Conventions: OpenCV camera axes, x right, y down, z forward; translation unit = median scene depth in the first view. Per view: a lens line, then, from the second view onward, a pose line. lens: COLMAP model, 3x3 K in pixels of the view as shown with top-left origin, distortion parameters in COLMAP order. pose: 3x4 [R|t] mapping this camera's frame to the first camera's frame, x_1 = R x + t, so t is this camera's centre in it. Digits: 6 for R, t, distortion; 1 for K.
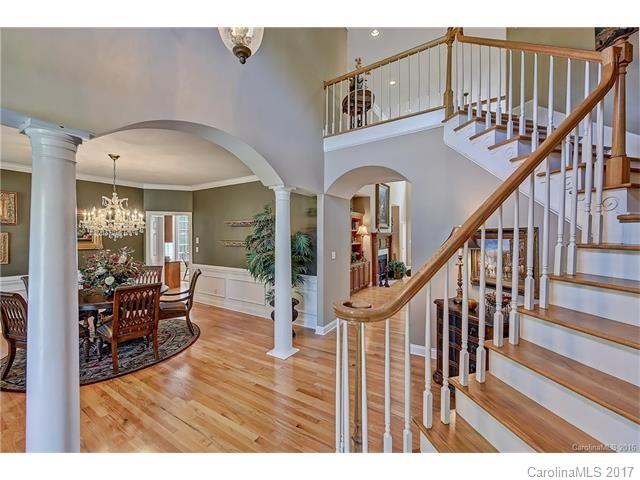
lens RADIAL K [[256.0, 0, 322.0], [0, 256.0, 238.6], [0, 0, 1]] dist [-0.000042, 0.000007]
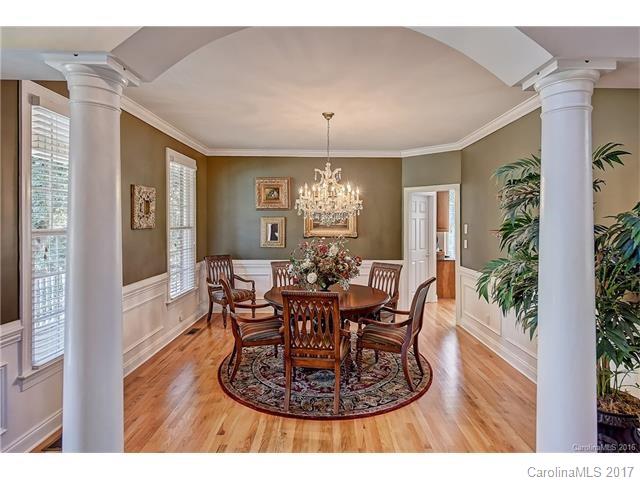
lens RADIAL K [[355.1, 0, 325.3], [0, 355.1, 224.1], [0, 0, 1]] dist [0.020098, 0.000596]
pose [[0.536029, 0.003191, -0.844194, 0.076948], [-0.012114, 0.999919, -0.003912, 0.006893], [0.844113, 0.012323, 0.536024, 0.433194]]
